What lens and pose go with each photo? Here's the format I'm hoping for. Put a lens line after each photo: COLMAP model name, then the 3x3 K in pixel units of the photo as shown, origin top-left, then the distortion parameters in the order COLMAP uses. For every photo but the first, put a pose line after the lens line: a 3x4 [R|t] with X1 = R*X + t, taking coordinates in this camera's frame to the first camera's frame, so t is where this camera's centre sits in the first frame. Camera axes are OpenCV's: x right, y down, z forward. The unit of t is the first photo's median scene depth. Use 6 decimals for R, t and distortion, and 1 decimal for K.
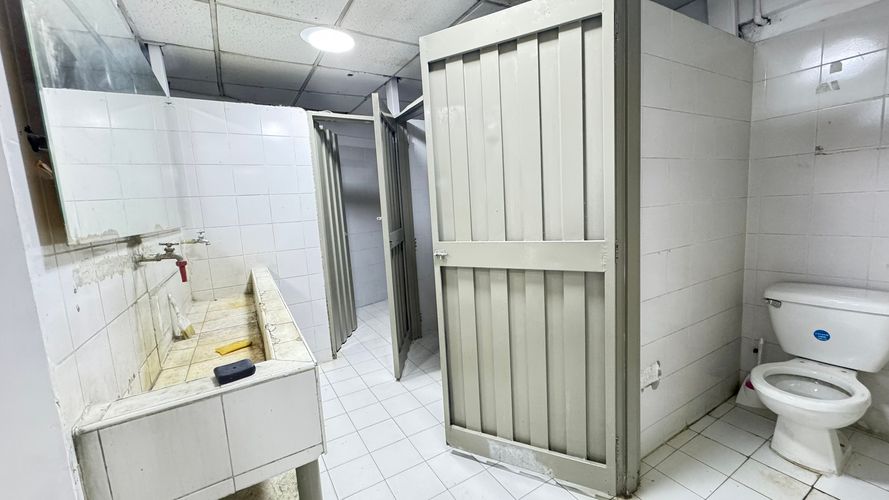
lens RADIAL K [[353.4, 0, 442.6], [0, 353.4, 249.7], [0, 0, 1]] dist [-0.004109, 0.000623]
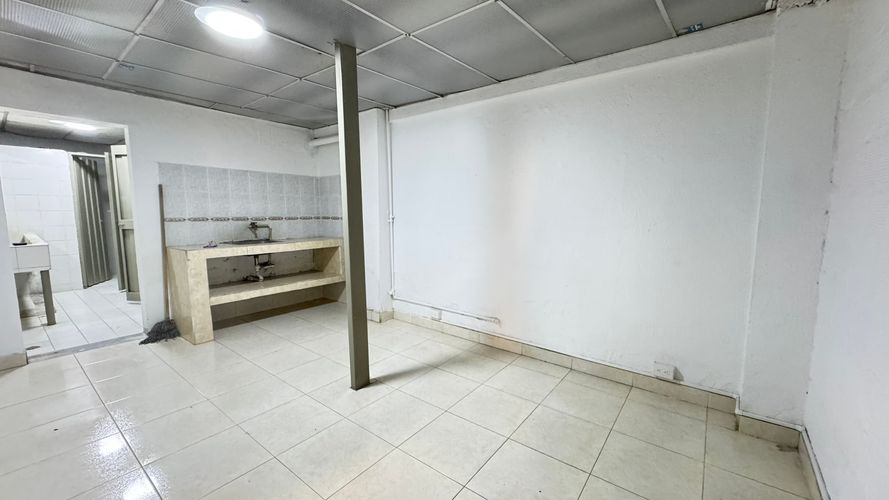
lens RADIAL K [[353.4, 0, 449.2], [0, 353.4, 249.6], [0, 0, 1]] dist [-0.004109, 0.000623]
pose [[0.926967, -0.000437, 0.375143, 0.817818], [0.004020, 0.999953, -0.008768, 0.148683], [-0.375122, 0.009636, 0.926925, -1.528572]]
